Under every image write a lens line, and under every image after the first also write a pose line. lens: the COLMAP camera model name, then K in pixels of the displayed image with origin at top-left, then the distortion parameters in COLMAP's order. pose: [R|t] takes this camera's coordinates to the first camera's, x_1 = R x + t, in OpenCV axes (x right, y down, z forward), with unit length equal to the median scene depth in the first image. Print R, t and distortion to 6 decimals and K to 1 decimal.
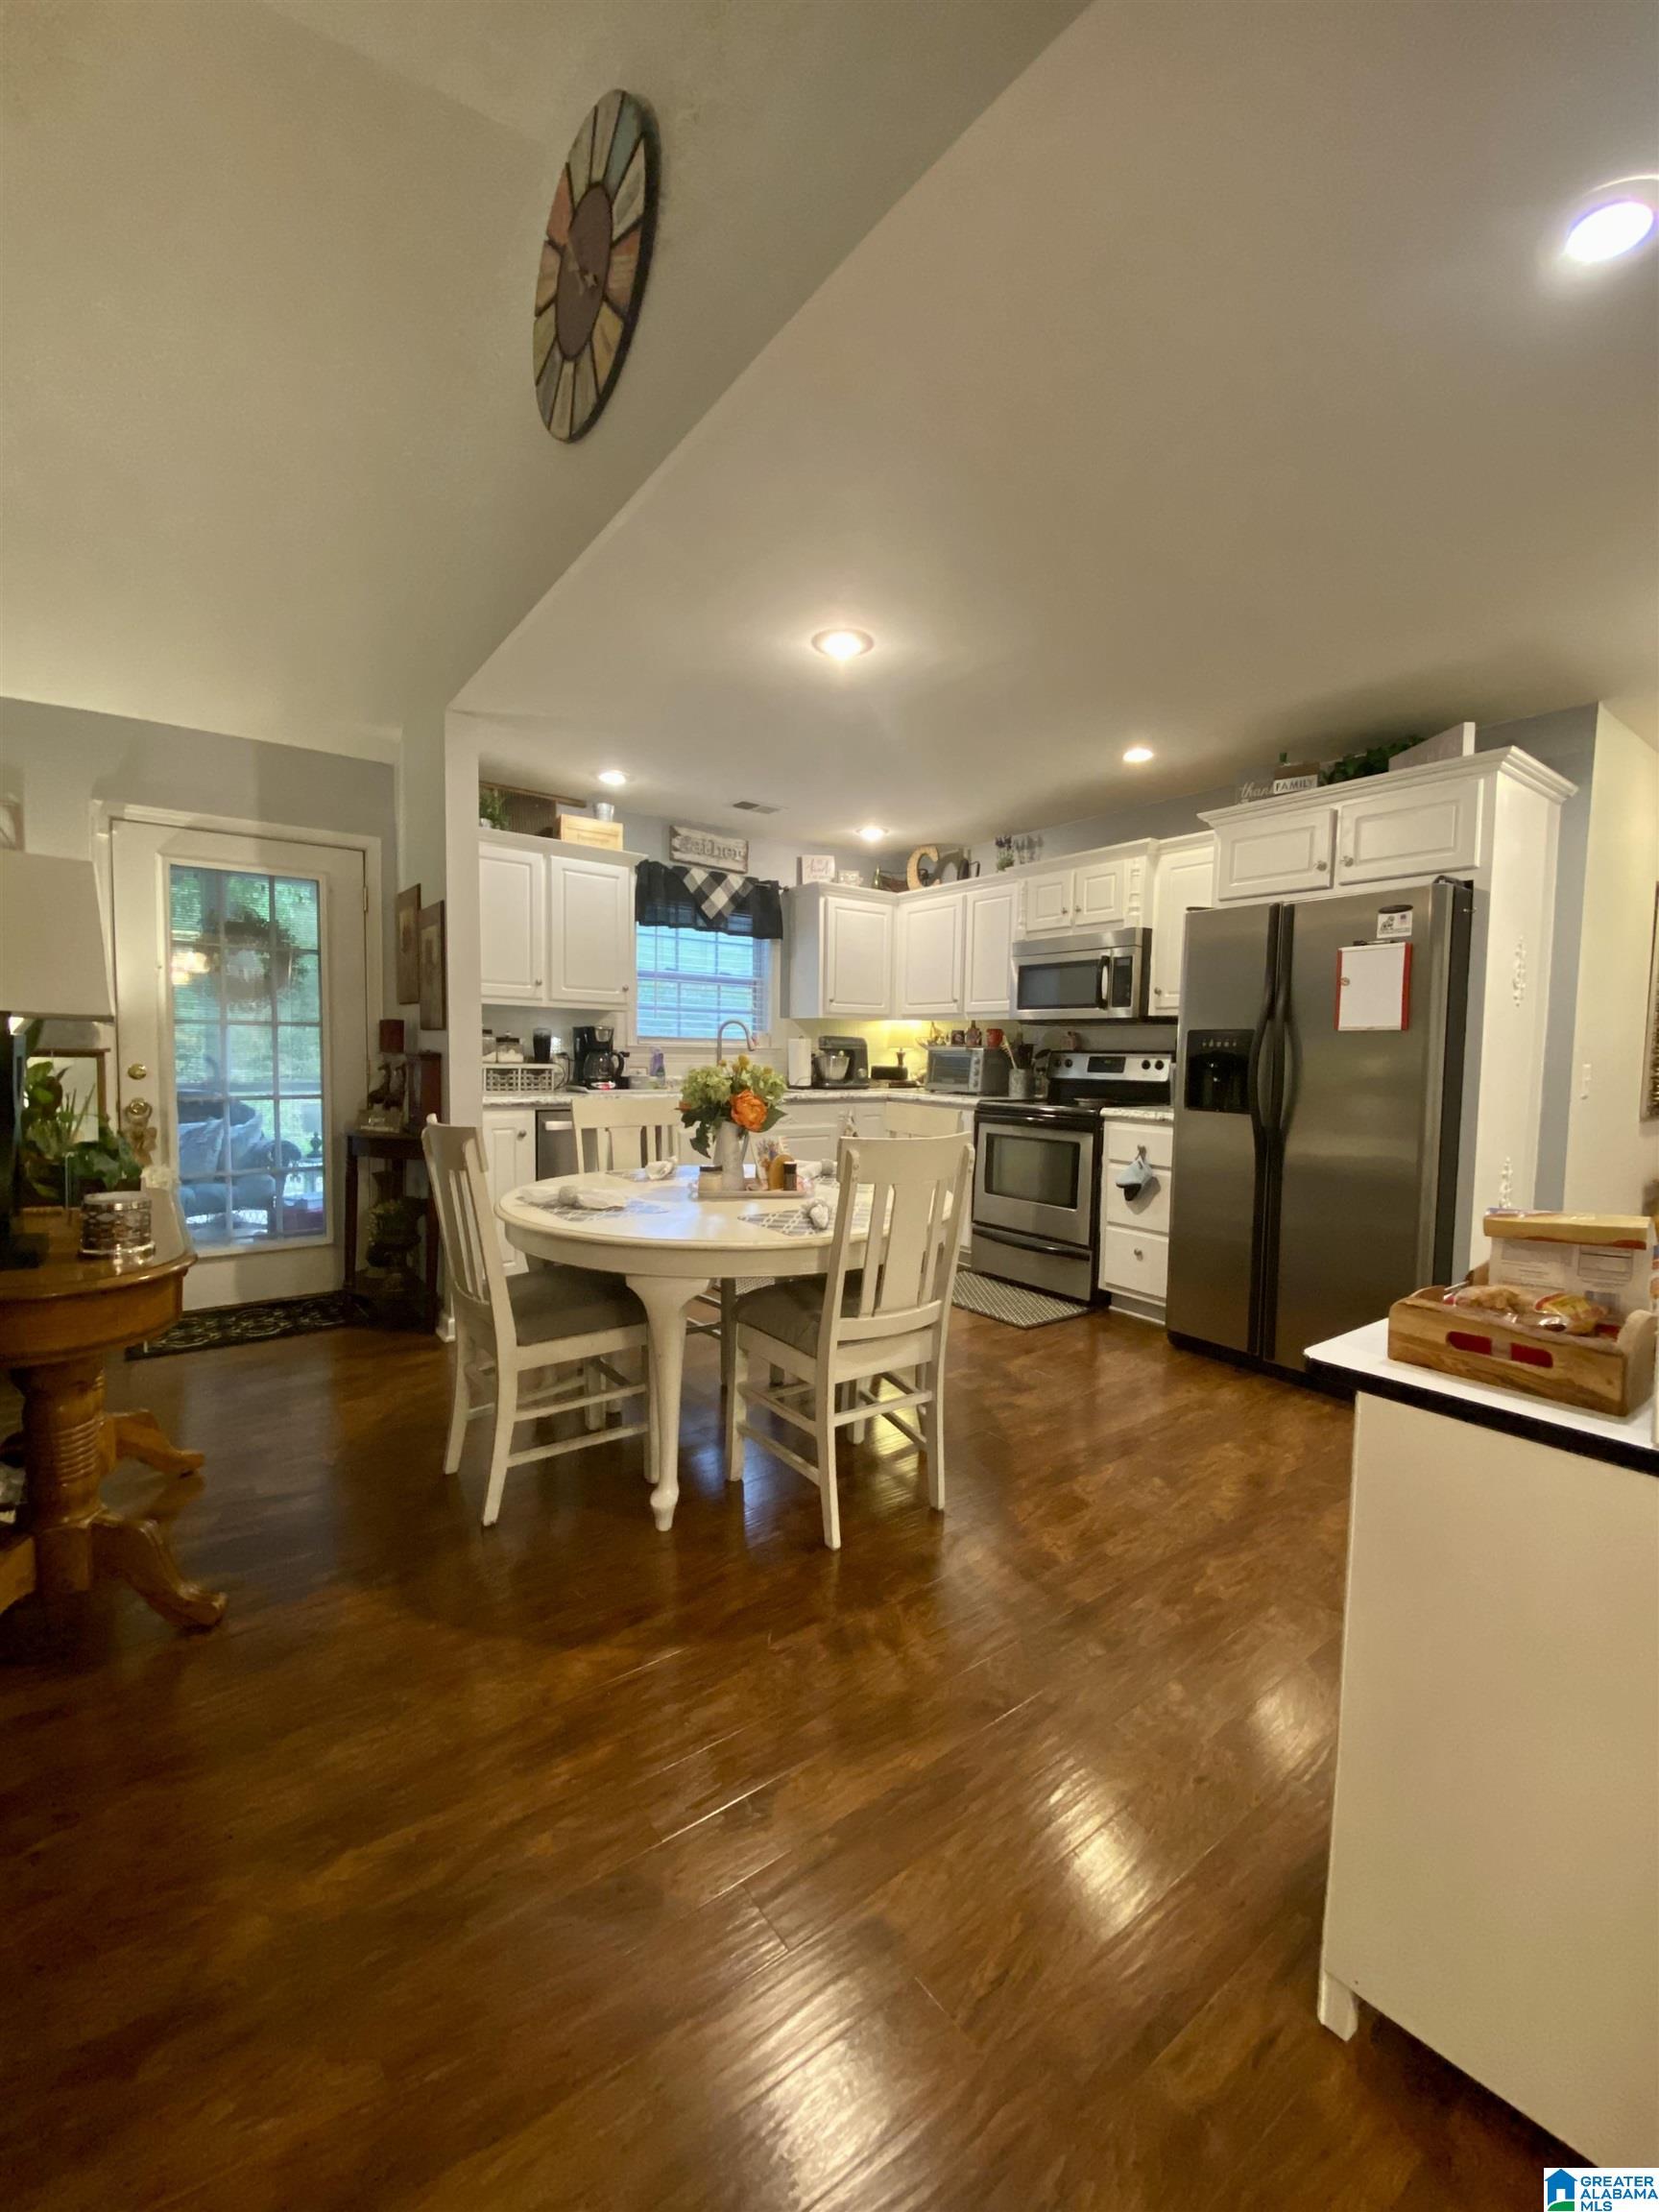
lens RADIAL K [[886.4, 0, 862.9], [0, 886.4, 1102.6], [0, 0, 1]] dist [-0.010838, -0.001717]
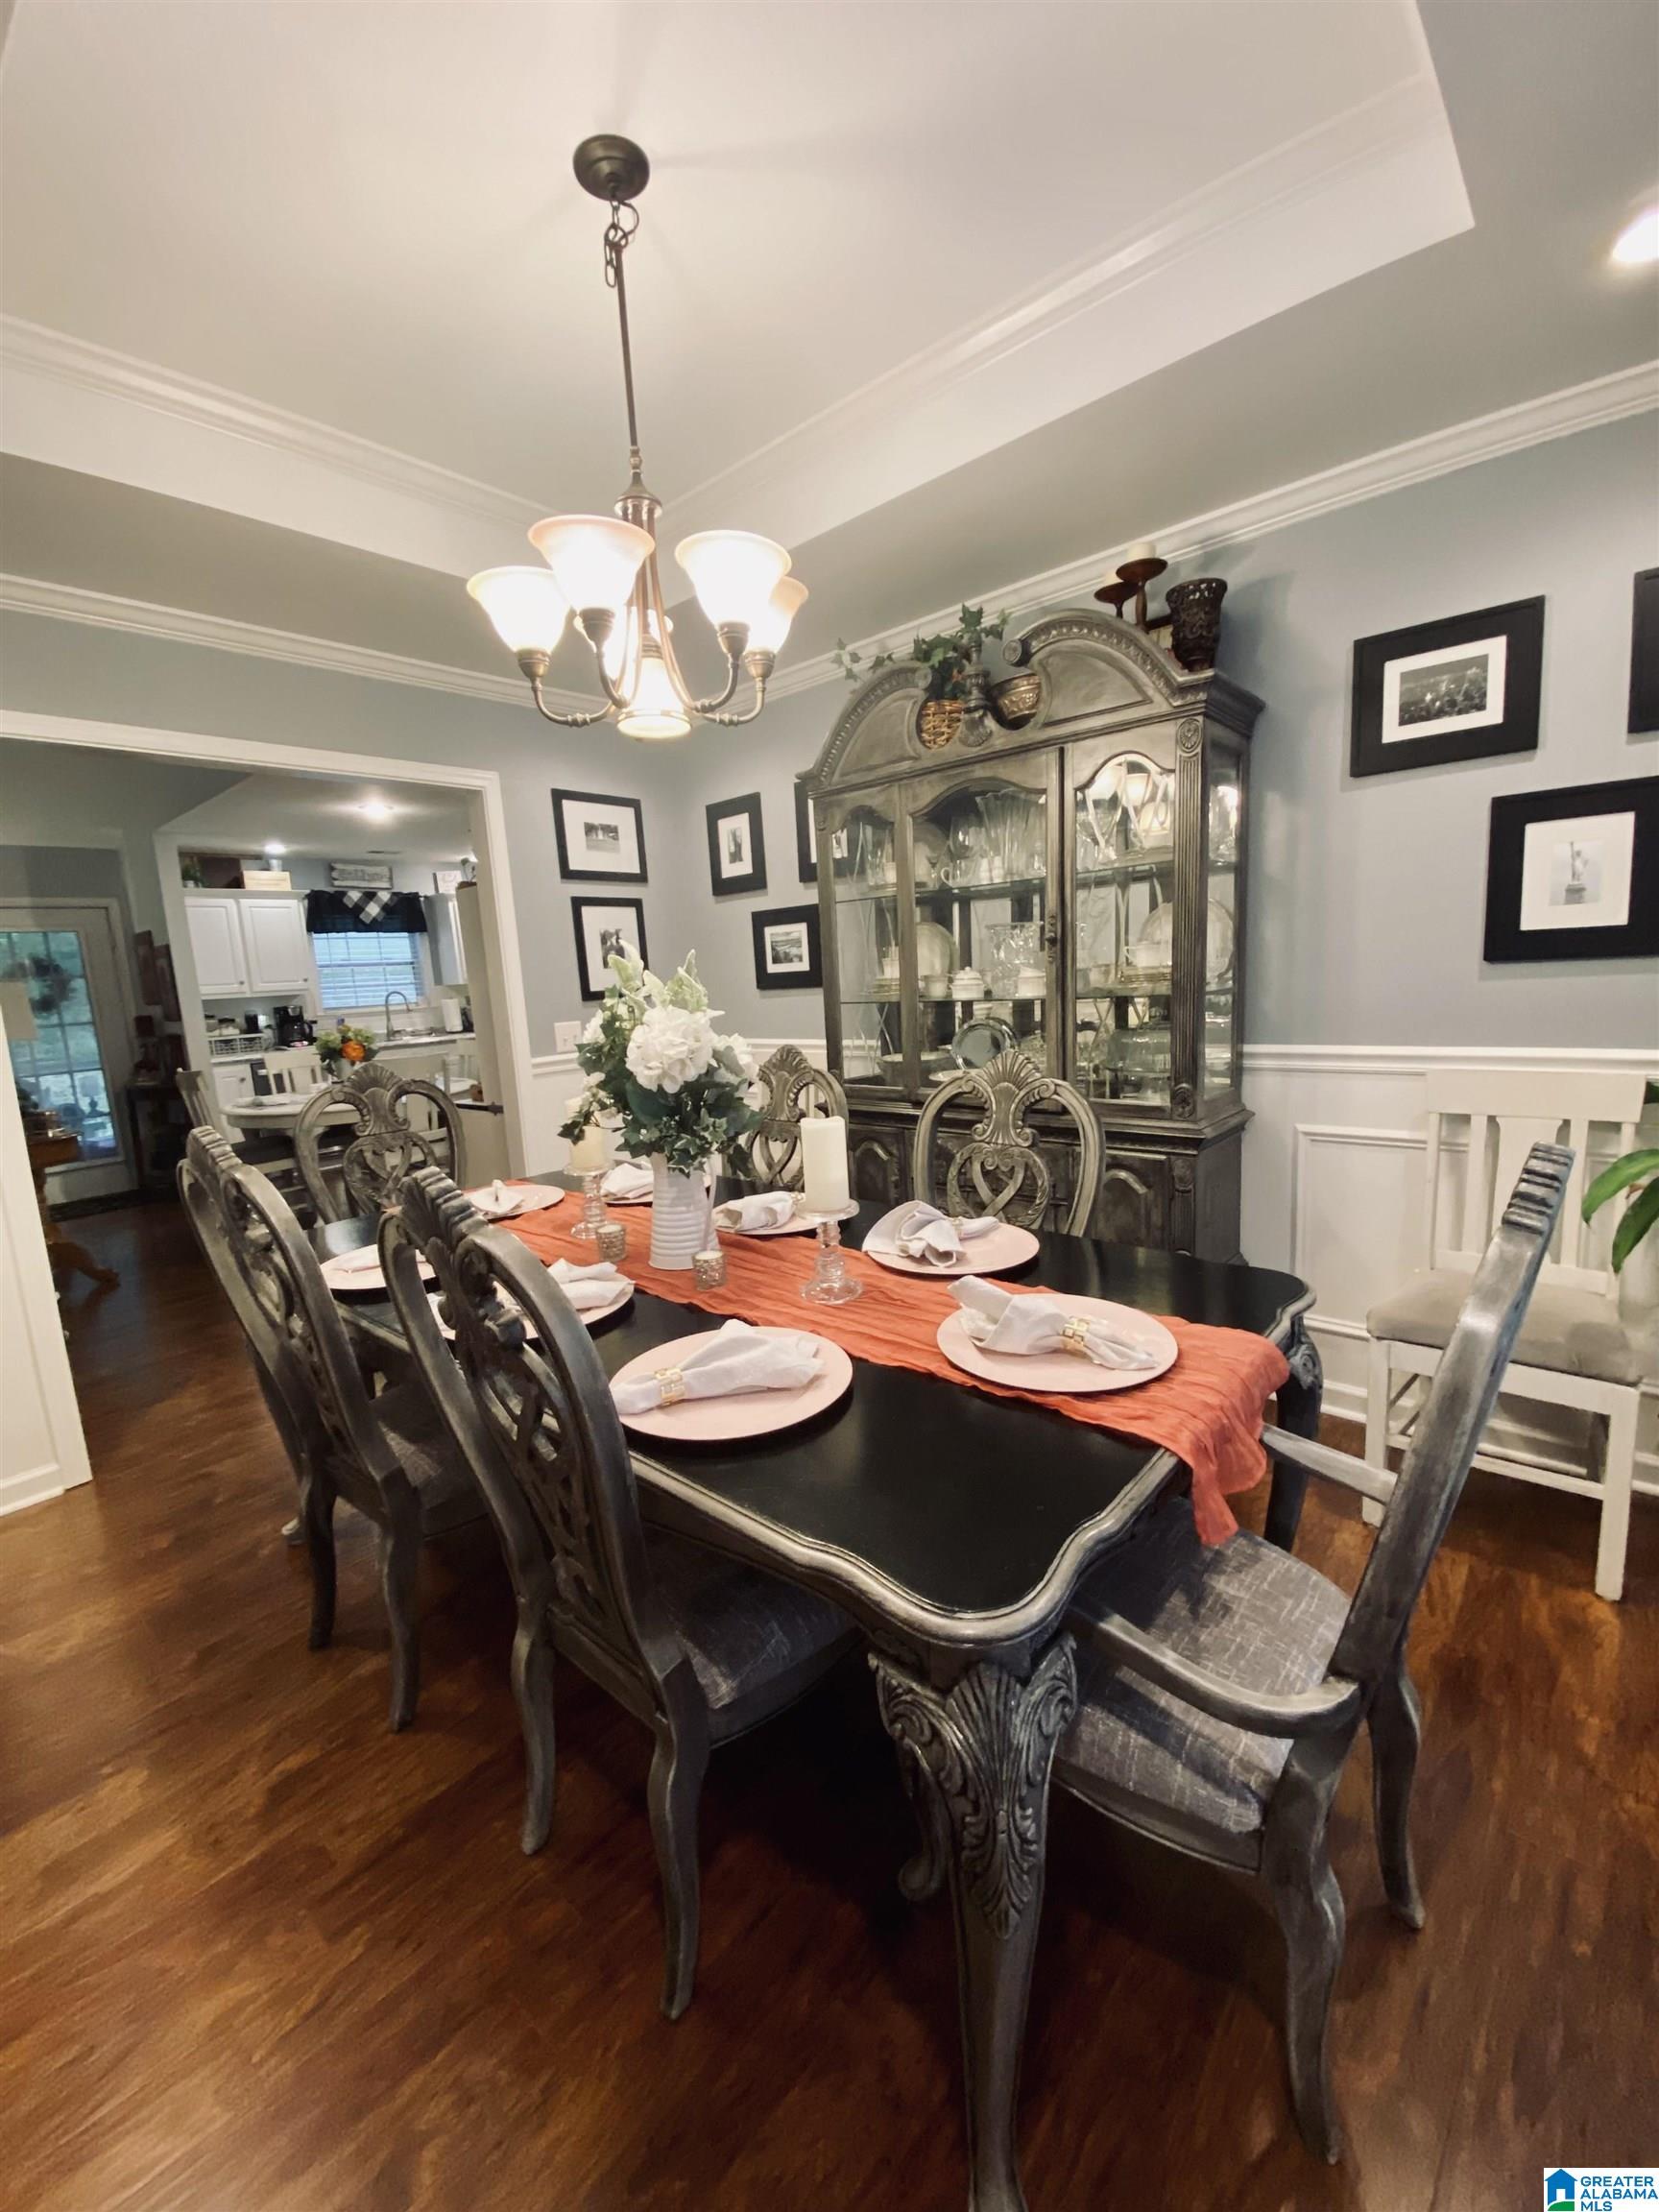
lens RADIAL K [[886.4, 0, 836.6], [0, 886.4, 1101.2], [0, 0, 1]] dist [-0.010838, -0.001717]
pose [[0.978508, -0.106096, 0.176822, 0.361911], [0.090291, 0.991358, 0.095172, 0.018919], [-0.185391, -0.077161, 0.979631, -0.735150]]
